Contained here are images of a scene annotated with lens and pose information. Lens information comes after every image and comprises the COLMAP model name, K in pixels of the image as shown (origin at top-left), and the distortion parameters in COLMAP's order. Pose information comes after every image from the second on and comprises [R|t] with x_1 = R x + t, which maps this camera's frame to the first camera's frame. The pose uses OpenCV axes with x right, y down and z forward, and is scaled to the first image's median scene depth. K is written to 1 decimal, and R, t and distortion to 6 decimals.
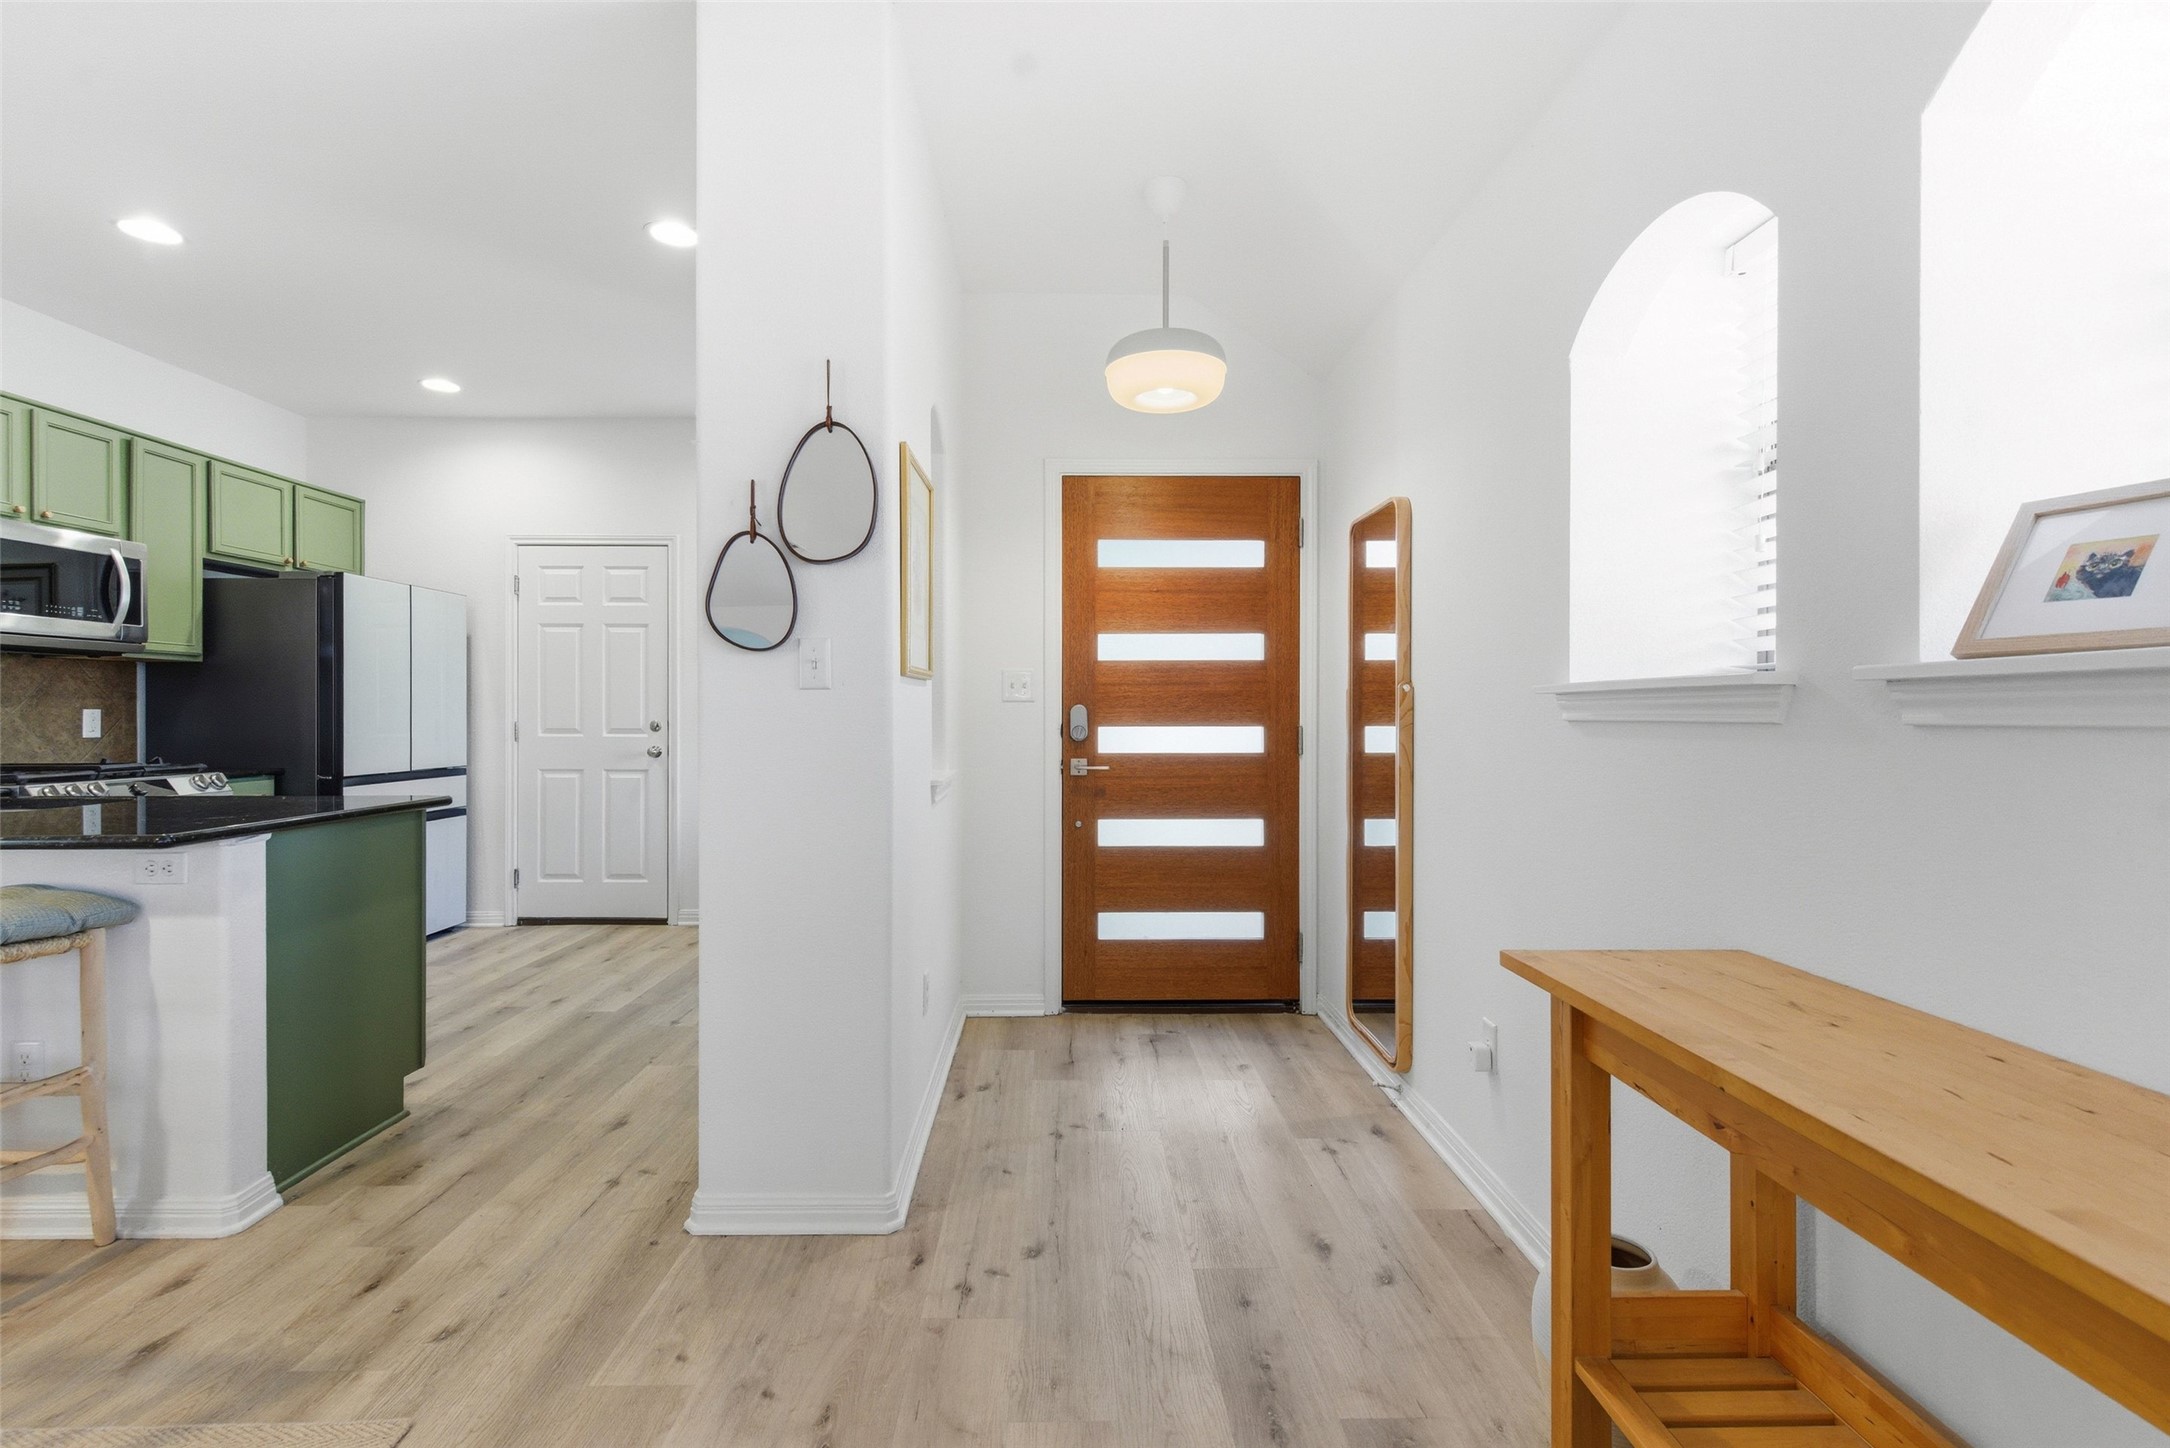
lens RADIAL K [[1000.9, 0, 1074.8], [0, 1000.9, 709.7], [0, 0, 1]] dist [0.001802, -0.000498]
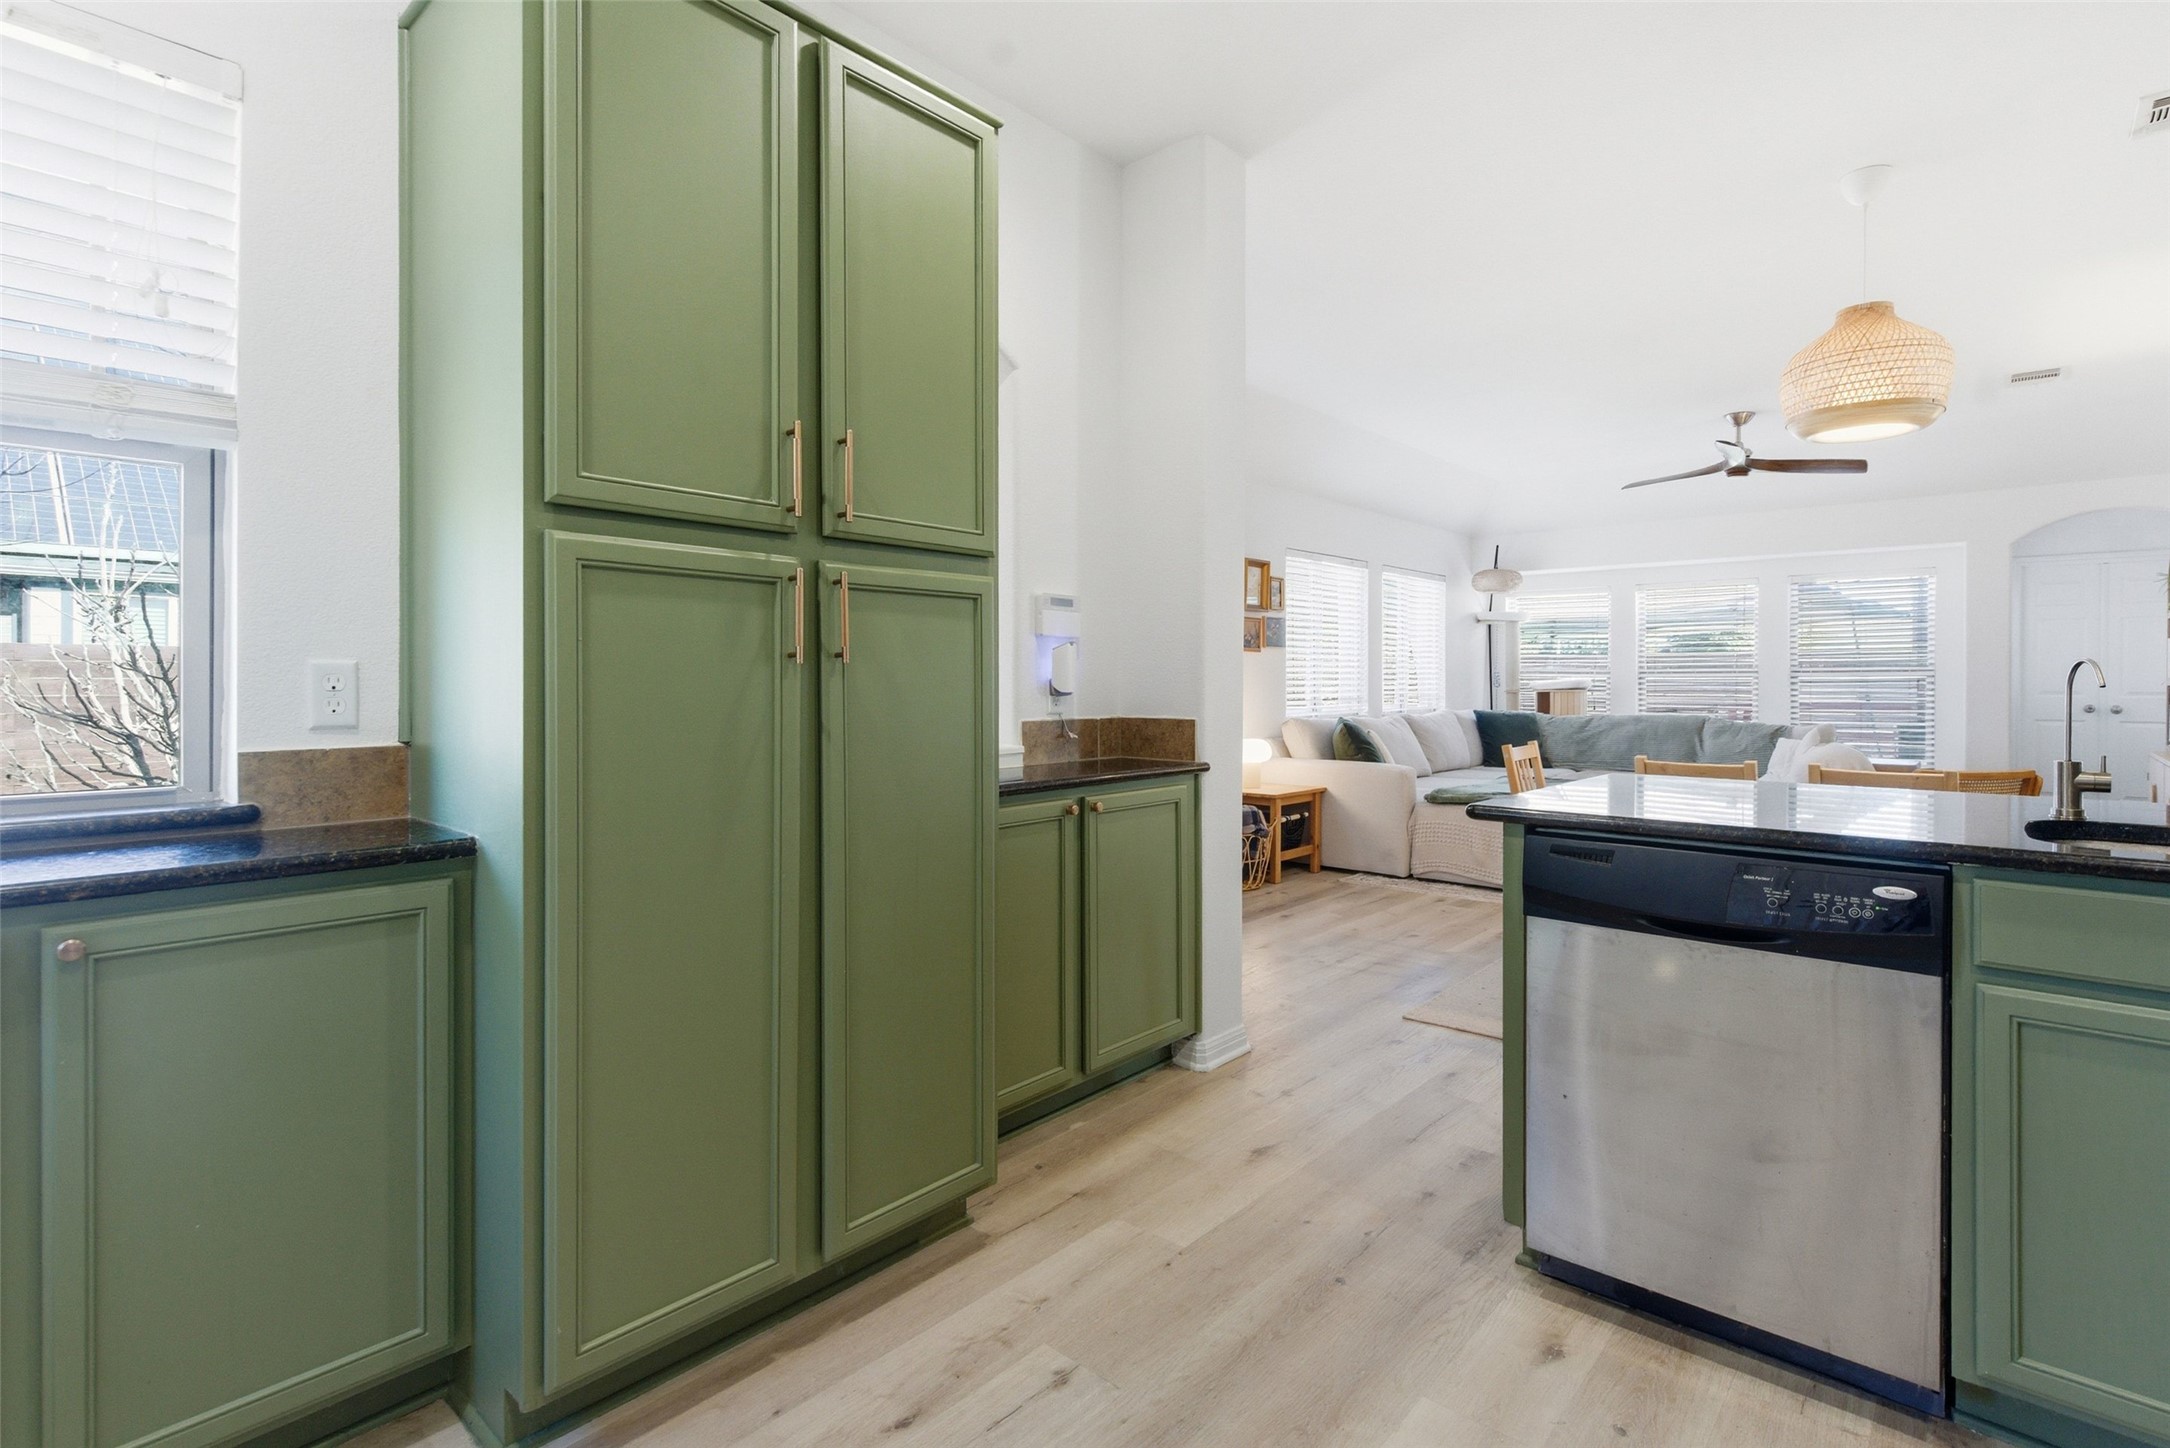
lens RADIAL K [[1040.7, 0, 1071.4], [0, 1040.7, 689.8], [0, 0, 1]] dist [0.001654, 0.000199]
pose [[-0.727856, -0.005896, 0.685705, -0.659479], [-0.003739, 0.999982, 0.004629, 0.006178], [-0.685720, 0.000806, -0.727865, 1.226110]]
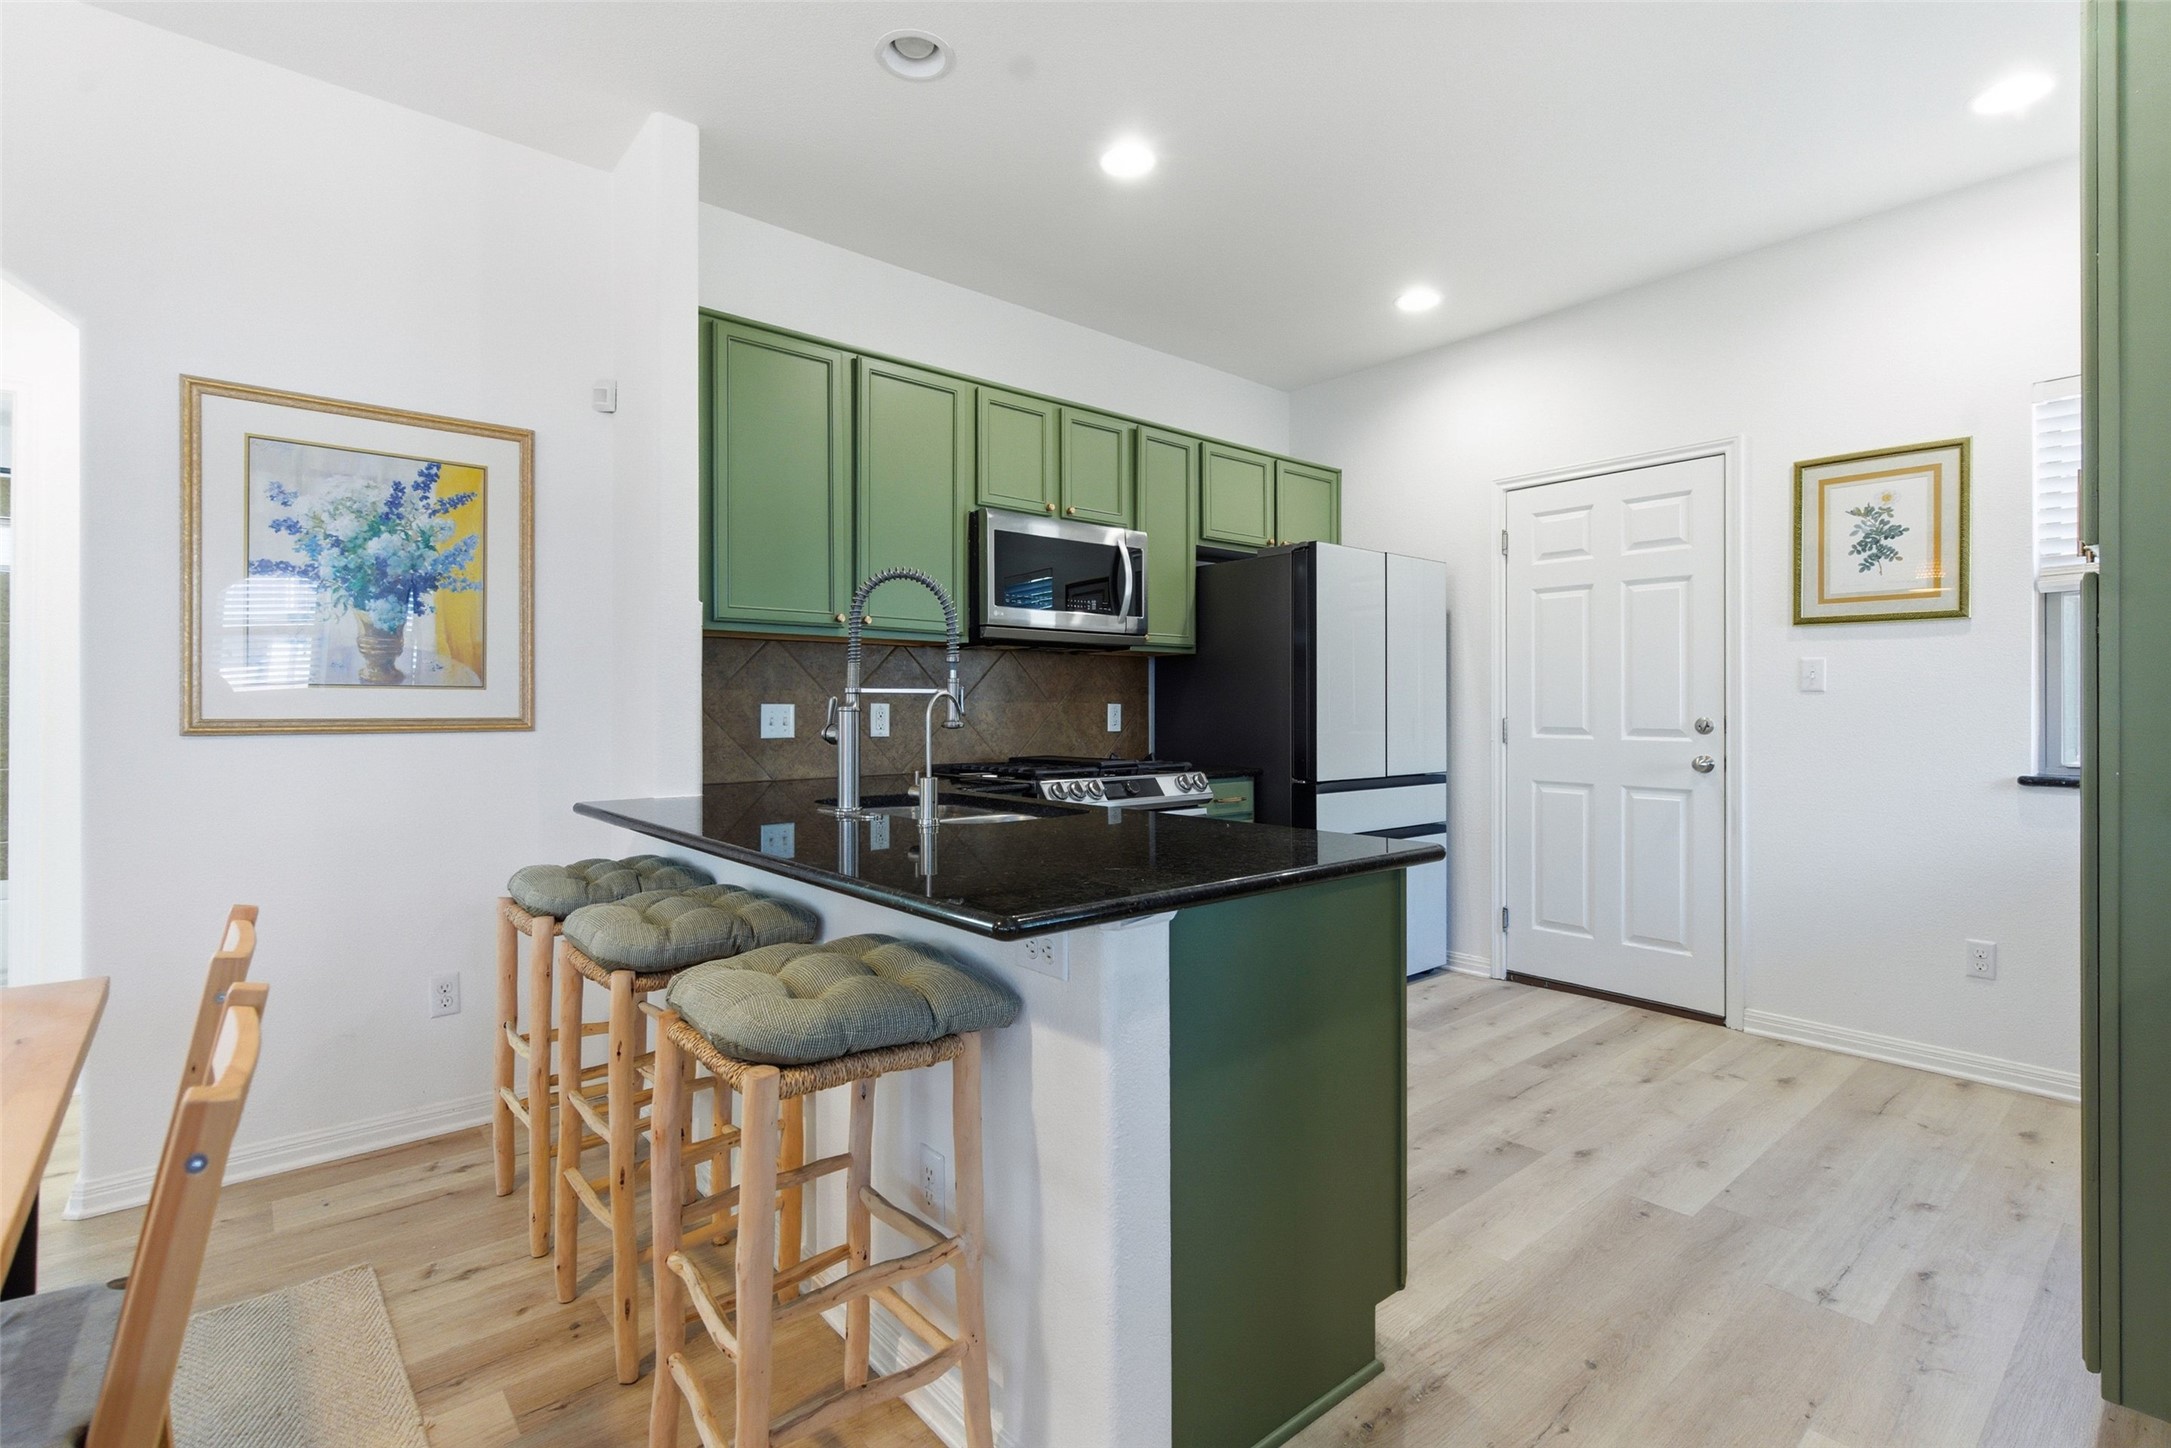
lens RADIAL K [[1001.4, 0, 1075.3], [0, 1001.4, 709.6], [0, 0, 1]] dist [0.001802, -0.000498]
pose [[0.630730, 0.000333, -0.776002, -0.221103], [0.003628, 0.999988, 0.003378, 0.002210], [0.775994, -0.004945, 0.630721, 0.336949]]
